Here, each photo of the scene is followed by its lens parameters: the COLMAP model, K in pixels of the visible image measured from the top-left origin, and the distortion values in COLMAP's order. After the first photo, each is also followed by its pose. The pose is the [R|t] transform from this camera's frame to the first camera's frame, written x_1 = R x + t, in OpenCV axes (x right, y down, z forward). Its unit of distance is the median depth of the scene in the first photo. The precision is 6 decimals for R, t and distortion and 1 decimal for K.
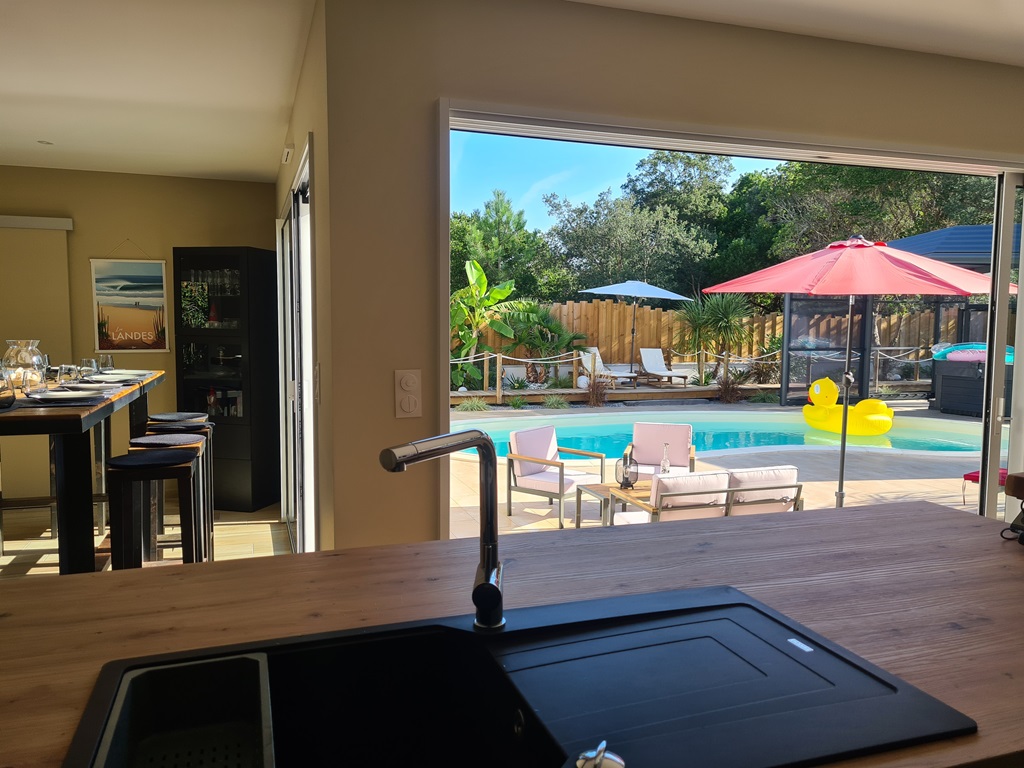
lens RADIAL K [[766.8, 0, 514.2], [0, 766.8, 384.6], [0, 0, 1]] dist [0.024700, 0.000064]
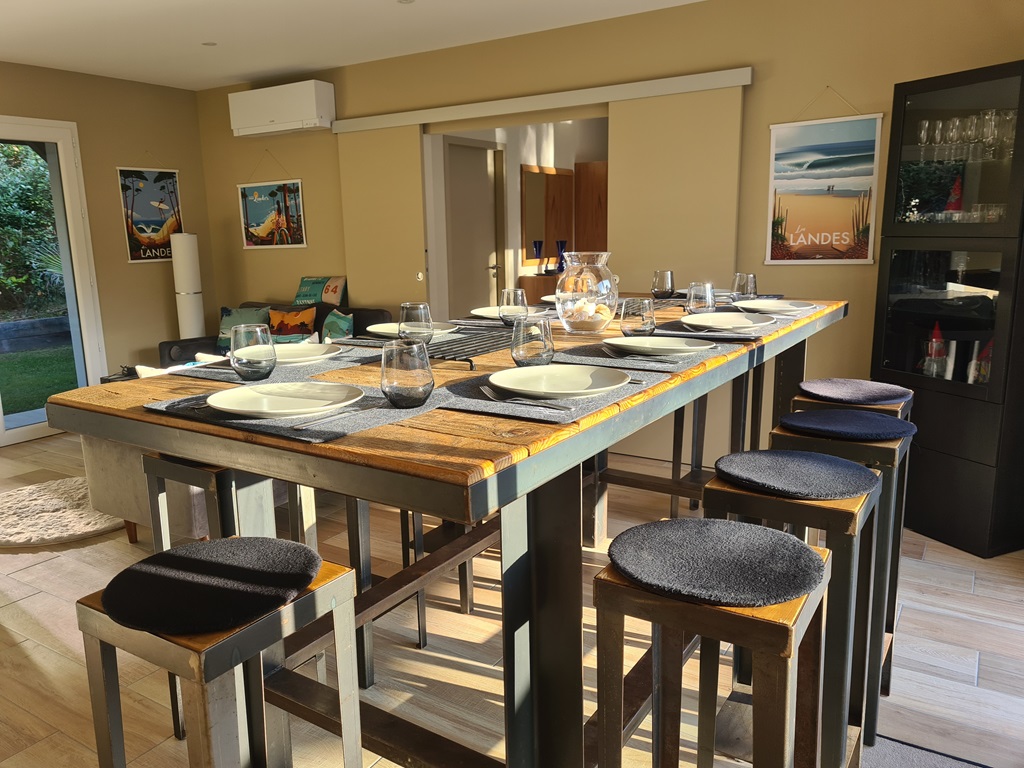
lens RADIAL K [[766.8, 0, 510.1], [0, 766.8, 383.7], [0, 0, 1]] dist [0.024700, 0.000064]
pose [[0.621729, 0.132623, -0.771922, -0.135740], [-0.034828, 0.989266, 0.141913, -0.025199], [0.782457, -0.061347, 0.619675, 0.382365]]
